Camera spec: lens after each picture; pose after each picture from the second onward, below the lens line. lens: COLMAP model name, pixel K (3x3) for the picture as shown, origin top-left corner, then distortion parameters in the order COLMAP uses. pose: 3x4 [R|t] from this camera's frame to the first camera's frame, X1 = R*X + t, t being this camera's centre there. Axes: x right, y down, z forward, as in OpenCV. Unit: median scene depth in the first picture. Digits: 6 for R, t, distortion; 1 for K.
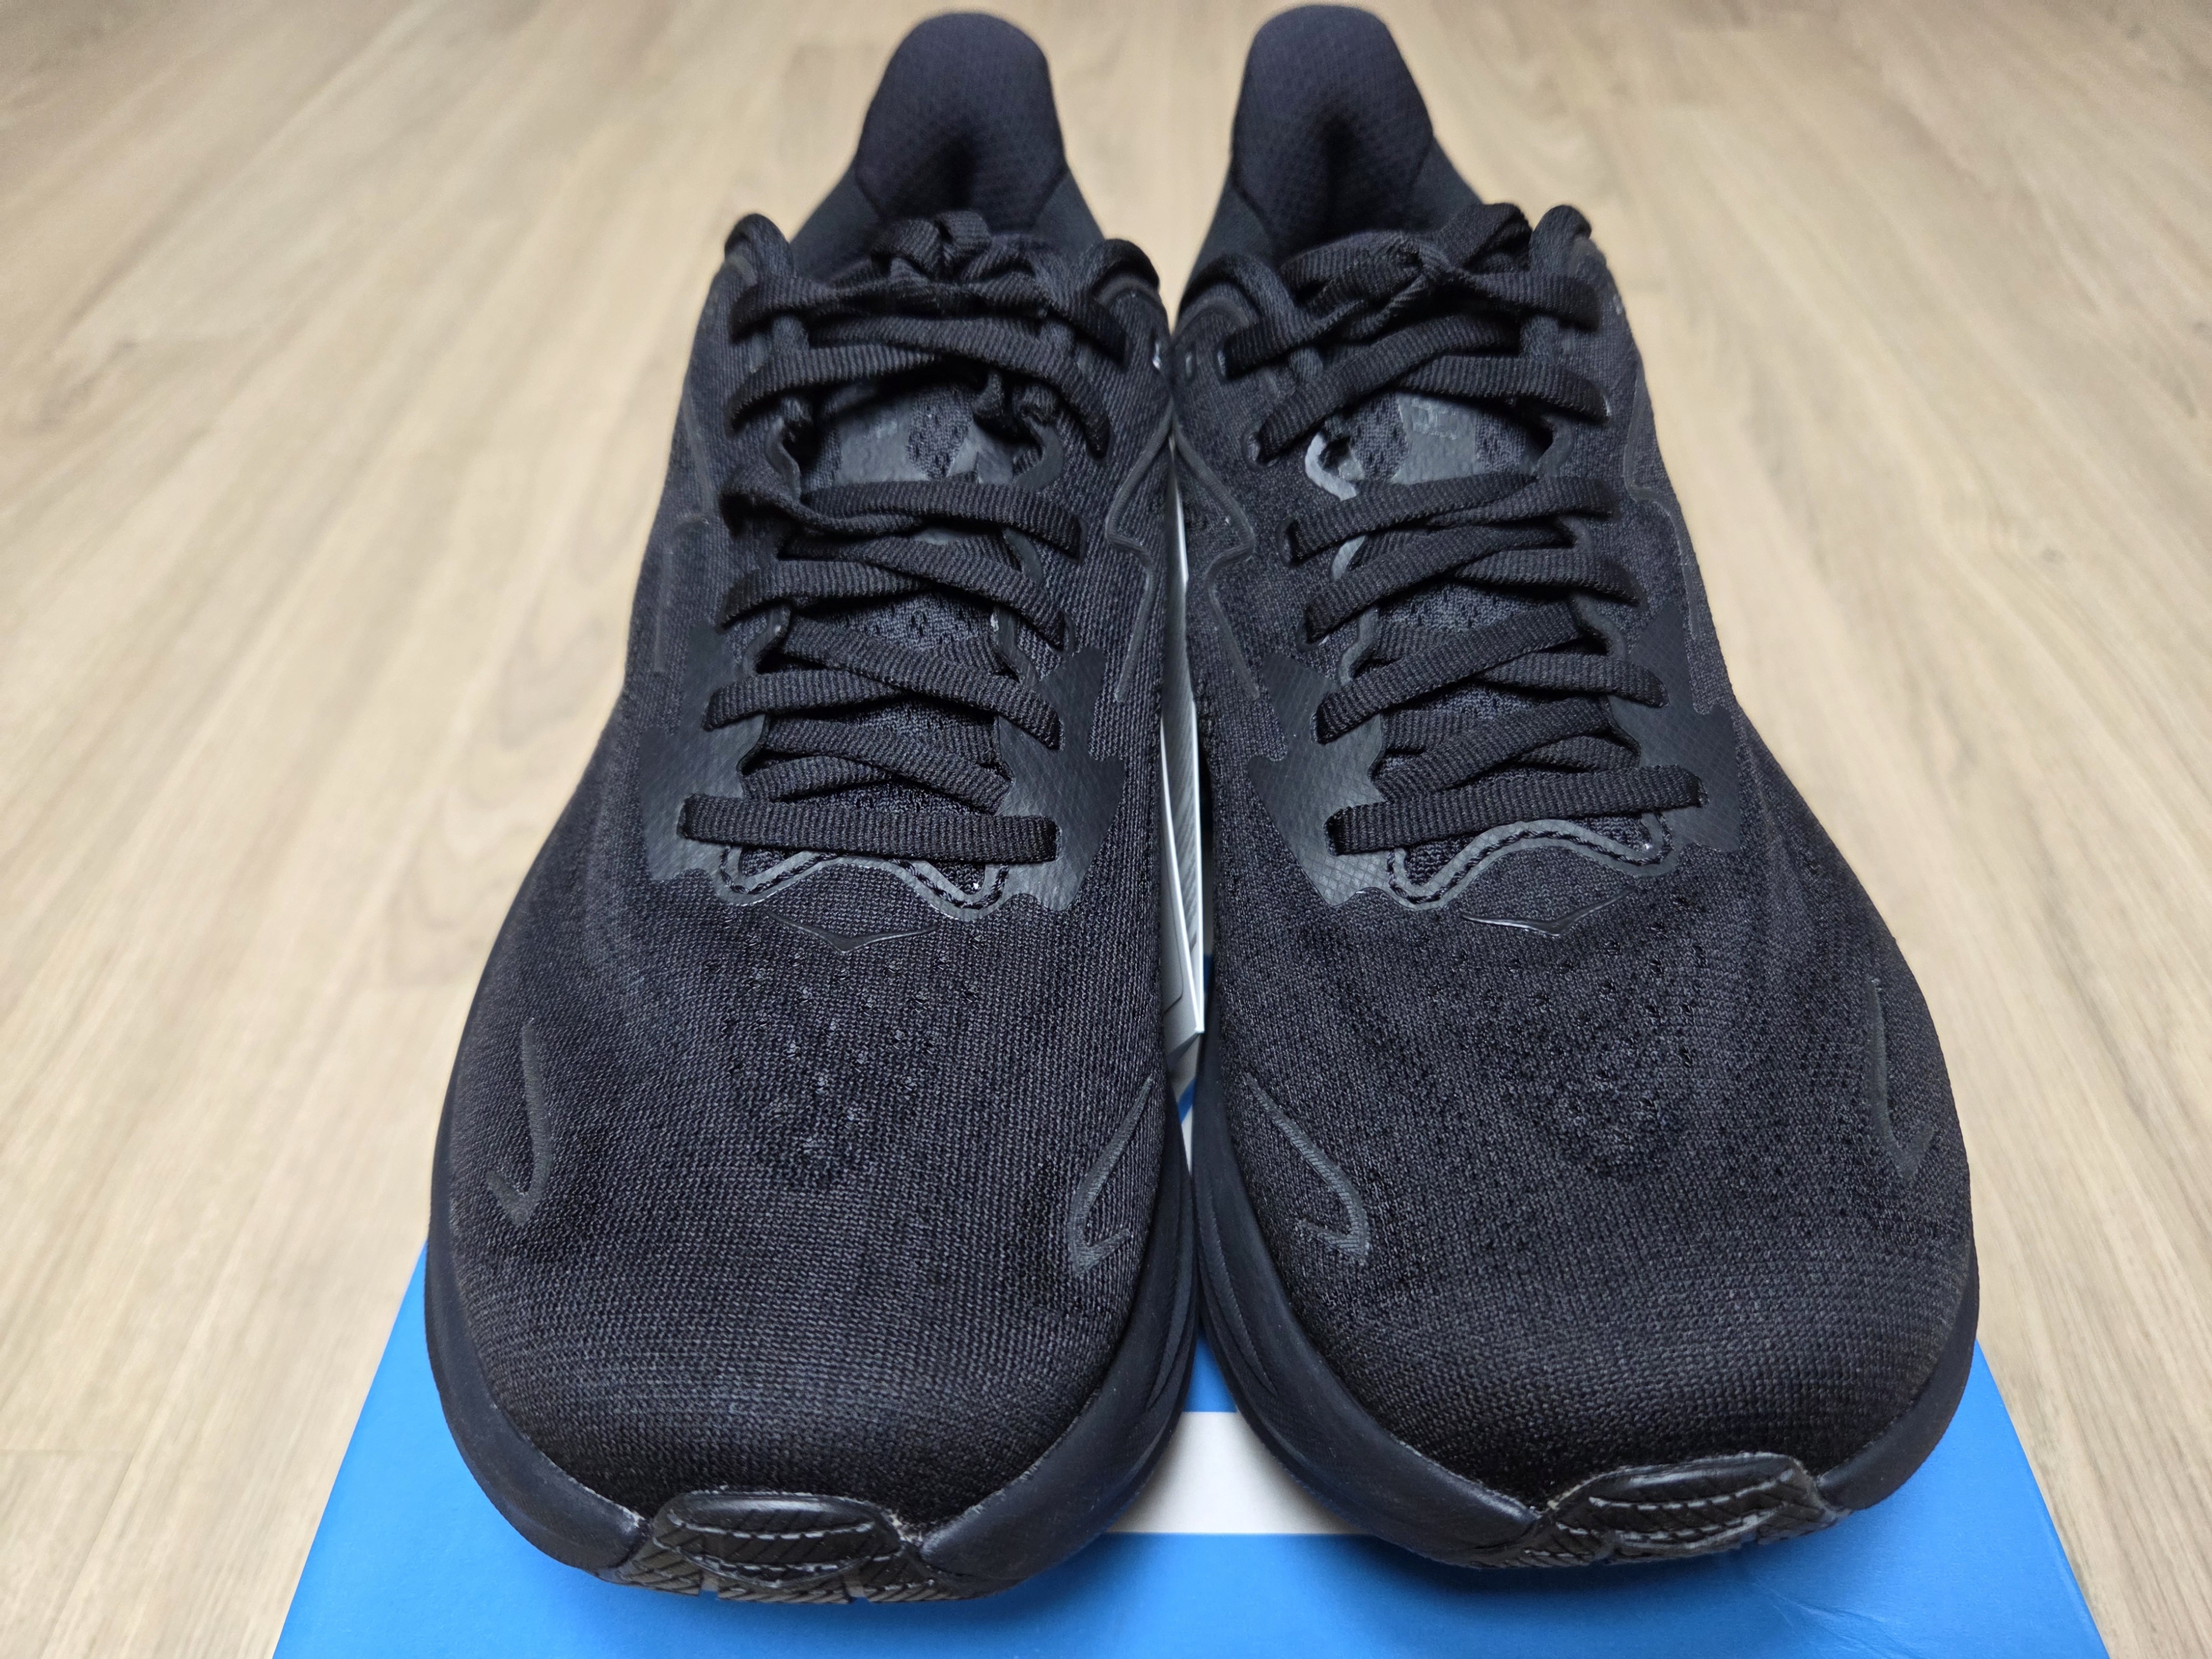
lens RADIAL K [[1584.7, 0, 1083.7], [0, 1584.7, 821.2], [0, 0, 1]] dist [0.035045, -0.051792]
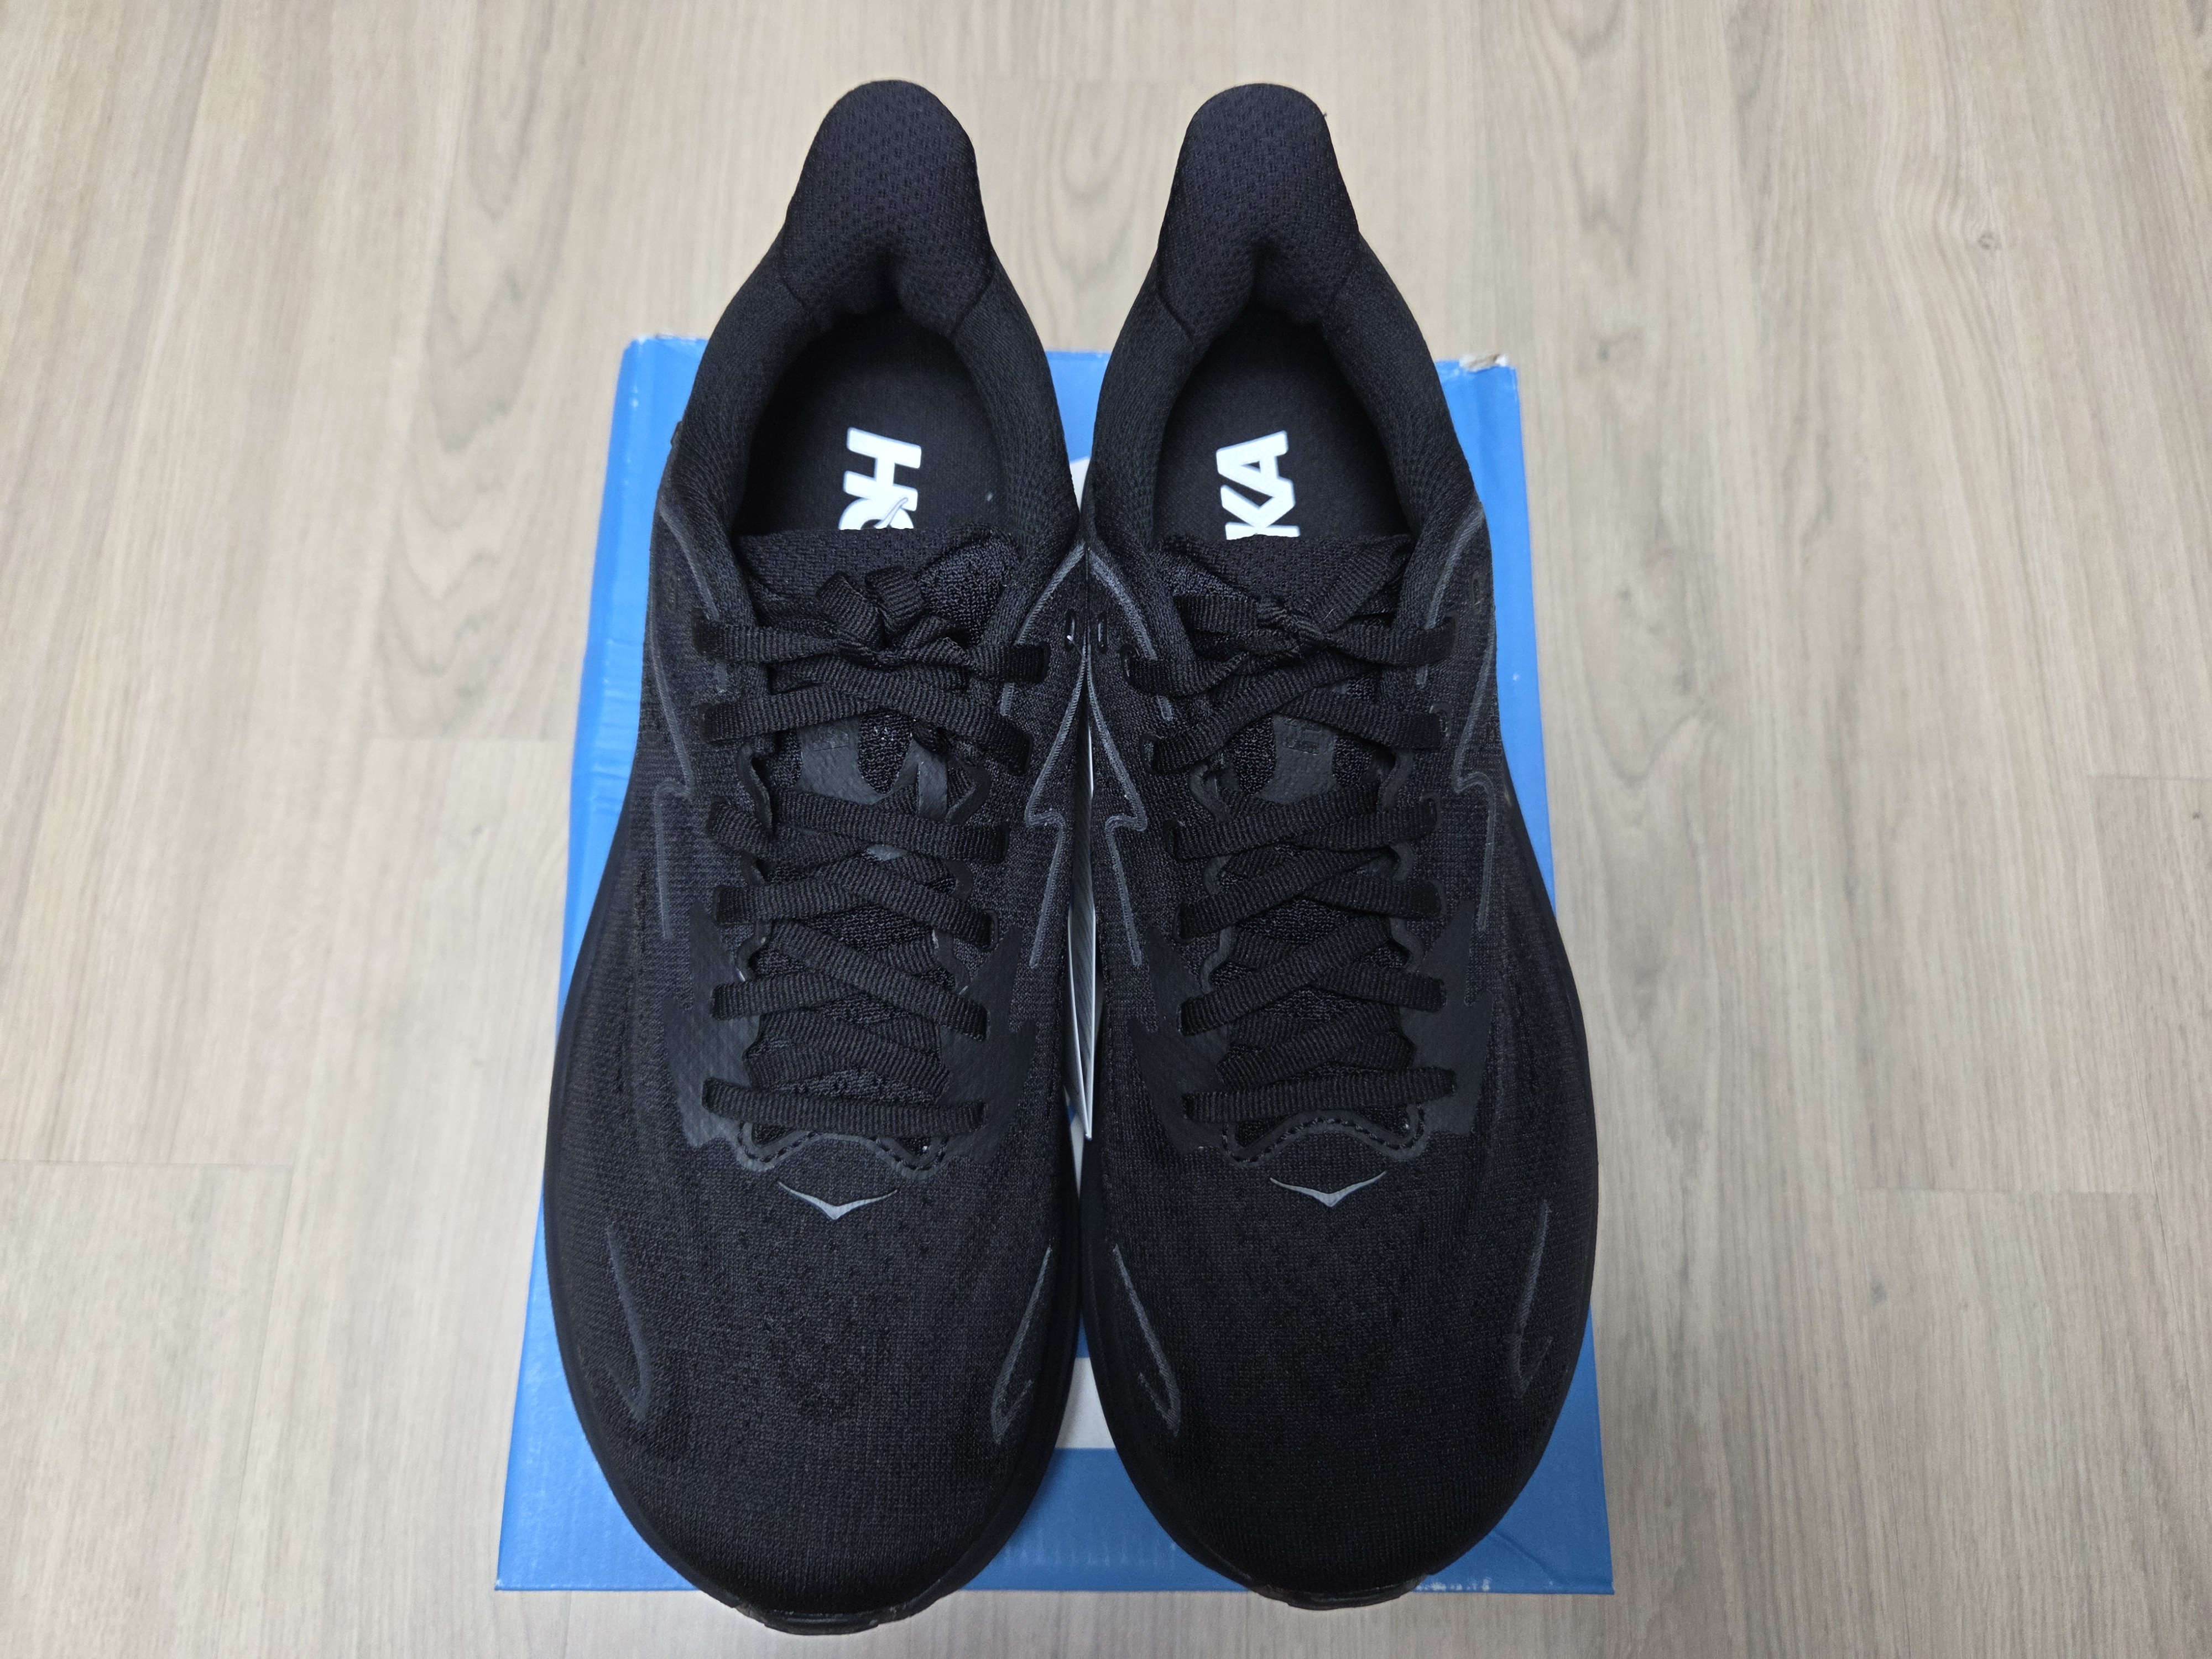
lens RADIAL K [[1584.7, 0, 1097.9], [0, 1584.7, 824.1], [0, 0, 1]] dist [0.035045, -0.051792]
pose [[0.998577, 0.009284, 0.052519, 0.003975], [-0.034423, 0.864345, 0.501720, -0.517629], [-0.040736, -0.502813, 0.863435, -0.035271]]
